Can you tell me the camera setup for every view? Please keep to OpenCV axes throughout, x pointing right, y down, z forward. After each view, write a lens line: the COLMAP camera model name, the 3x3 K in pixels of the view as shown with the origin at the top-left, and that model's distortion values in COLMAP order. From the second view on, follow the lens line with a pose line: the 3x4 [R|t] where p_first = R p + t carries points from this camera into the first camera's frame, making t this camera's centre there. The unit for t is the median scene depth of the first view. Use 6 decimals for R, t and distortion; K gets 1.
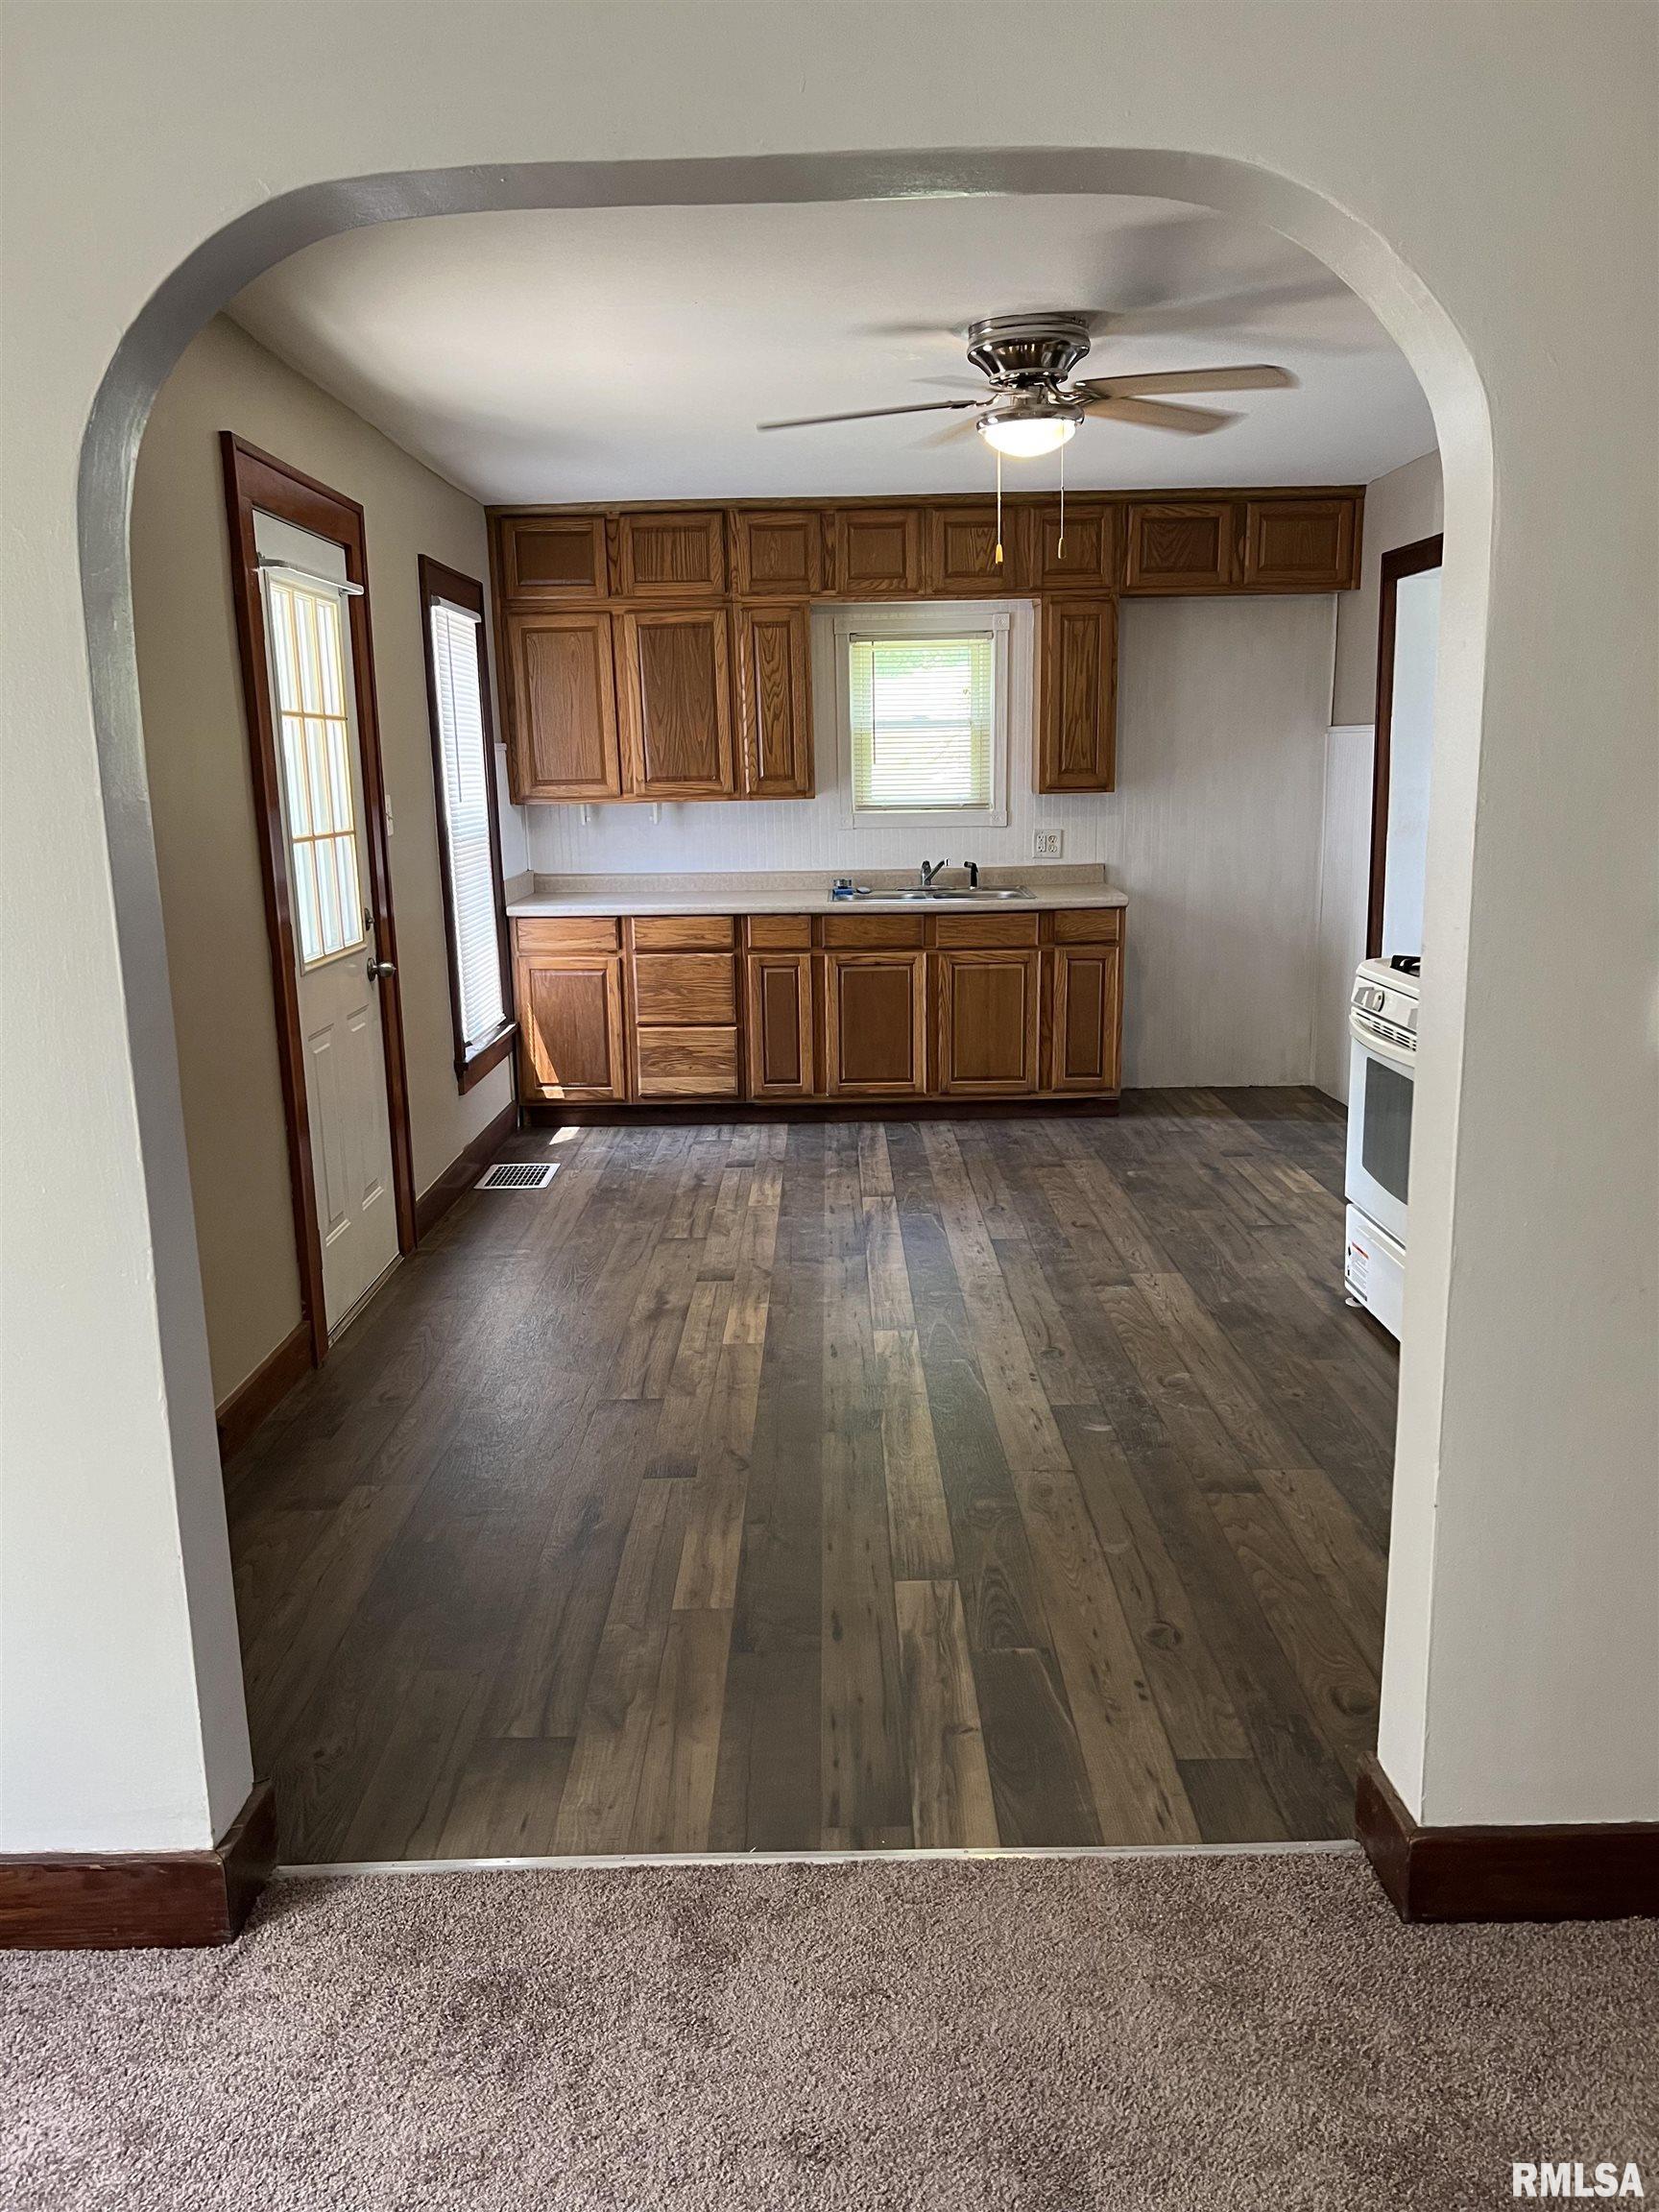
lens RADIAL K [[1679.7, 0, 827.1], [0, 1679.7, 1138.1], [0, 0, 1]] dist [0.173934, -0.445787]
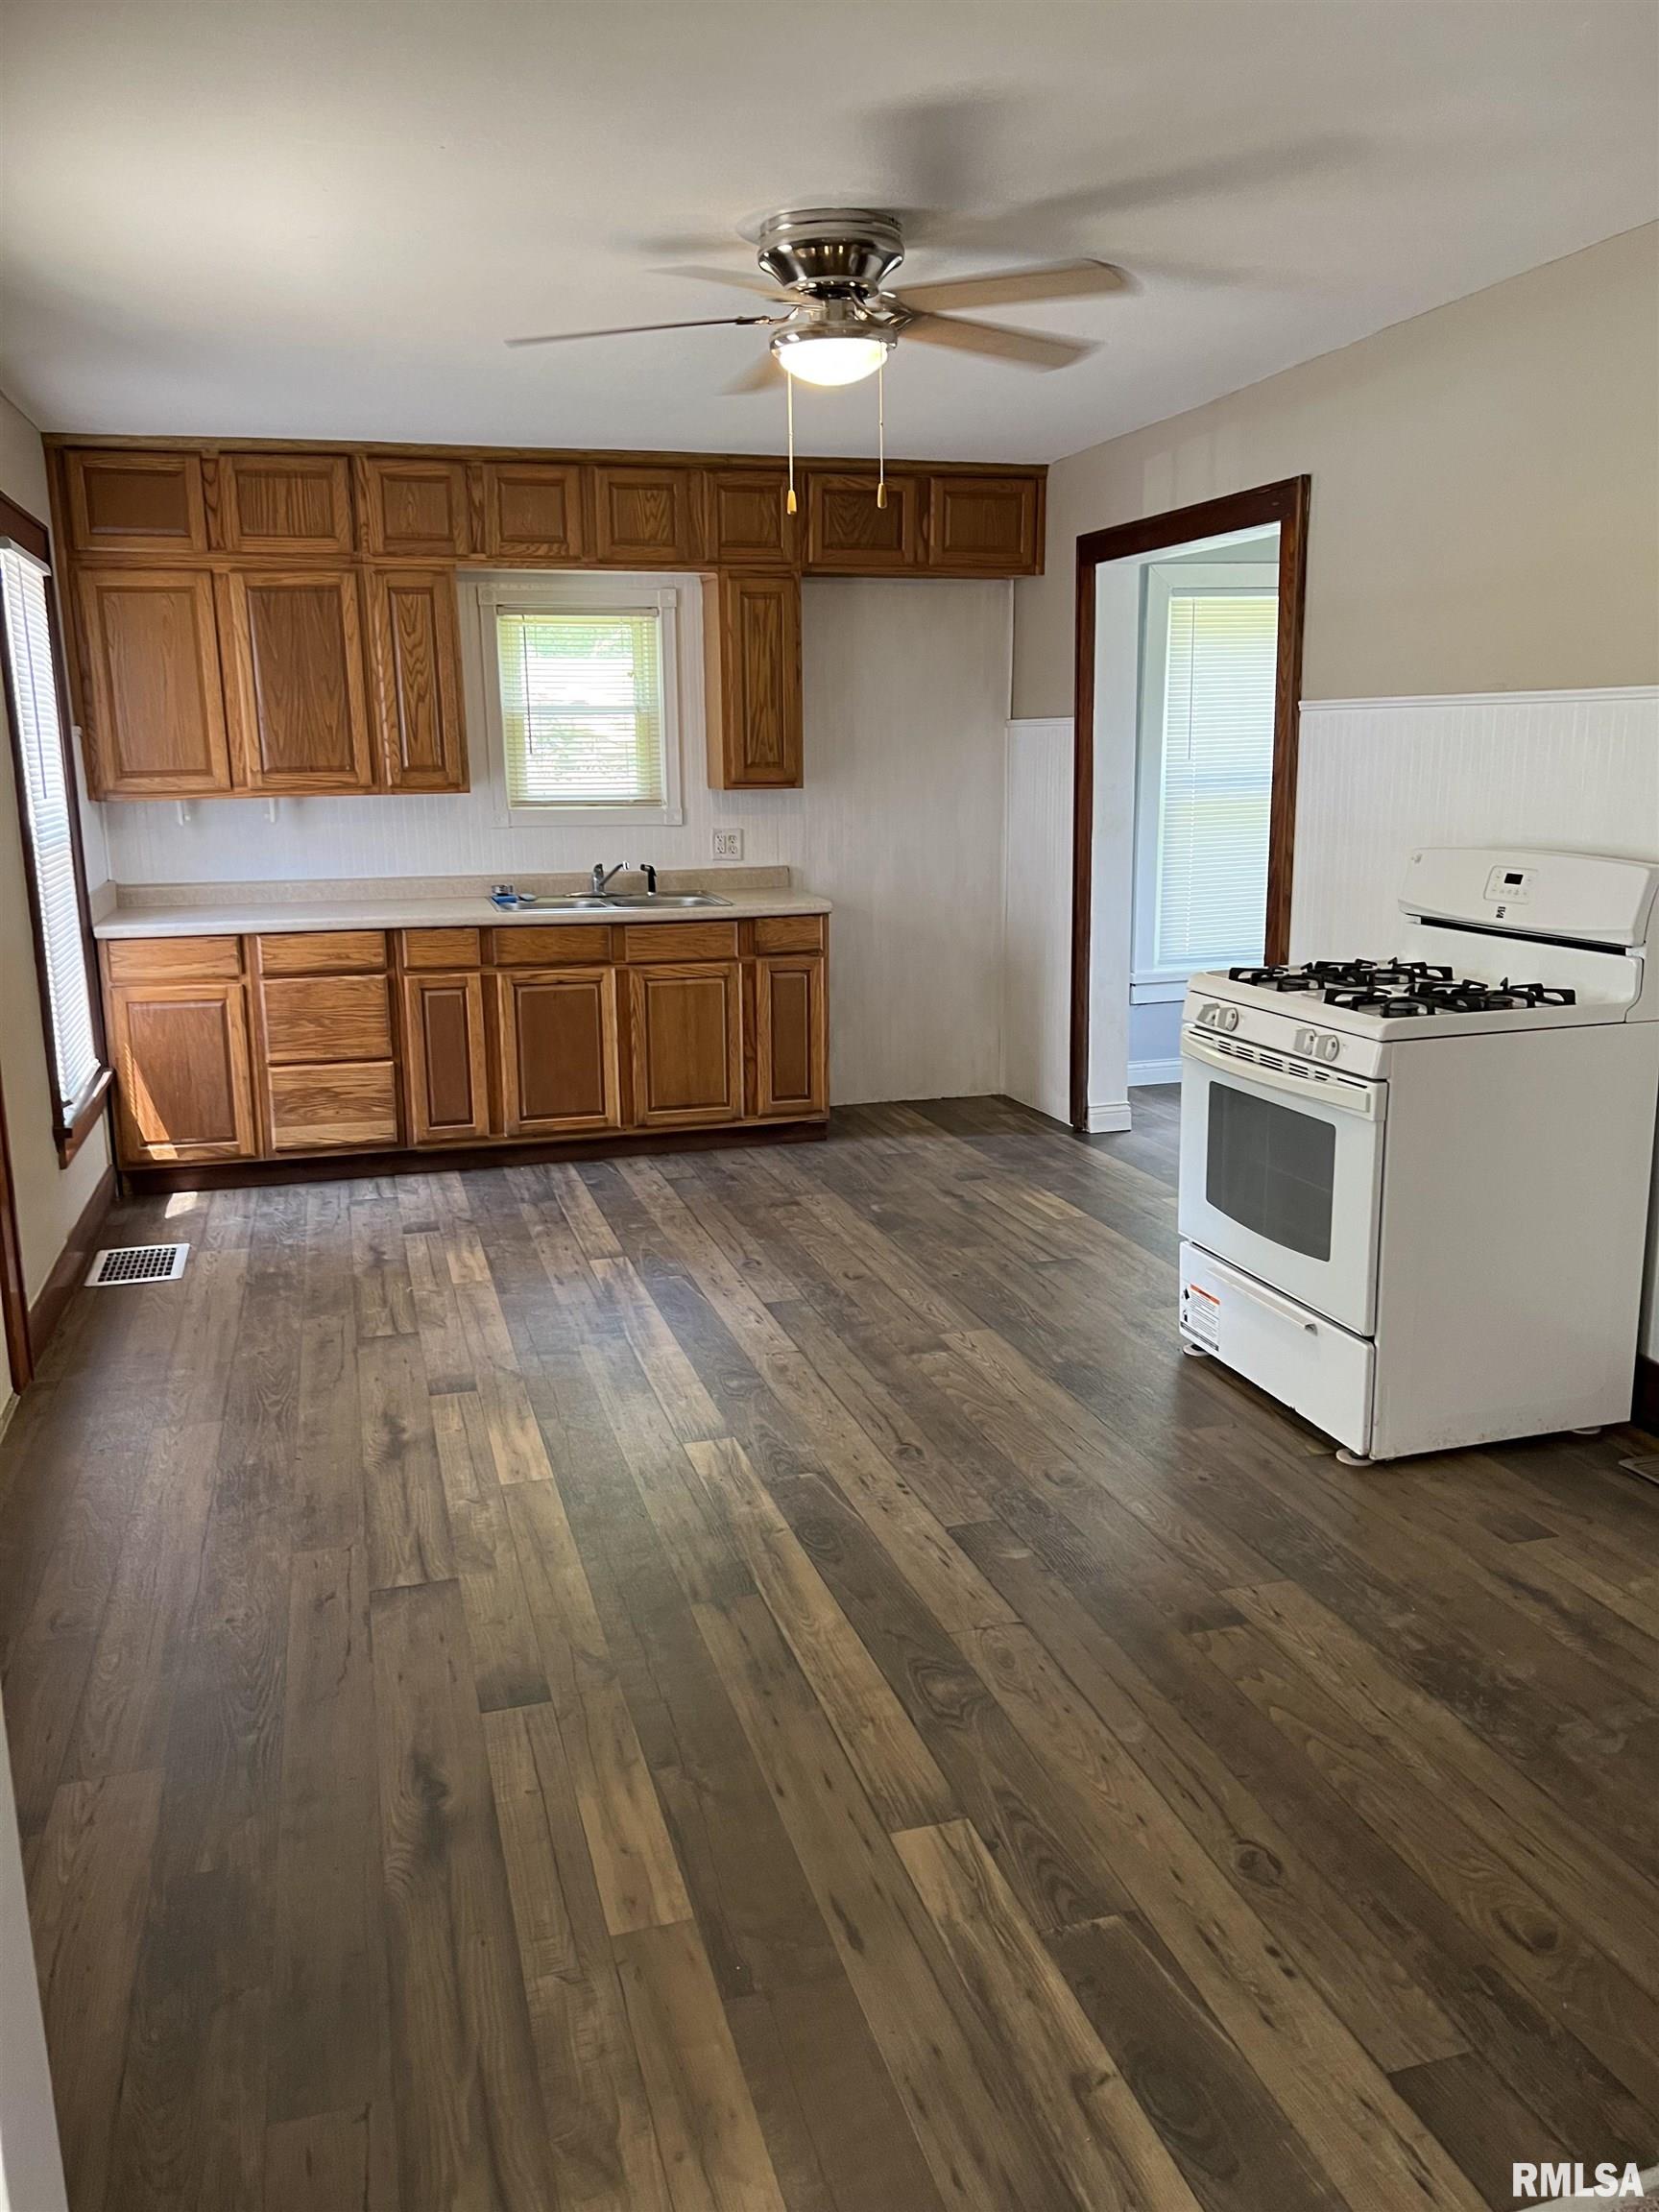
lens RADIAL K [[1701.2, 0, 829.5], [0, 1701.2, 1106.0], [0, 0, 1]] dist [0.085195, -0.137217]
pose [[0.961669, -0.052621, 0.269118, -0.077219], [0.057229, 0.998318, -0.009300, -0.024011], [-0.268176, 0.024345, 0.963062, 0.120708]]
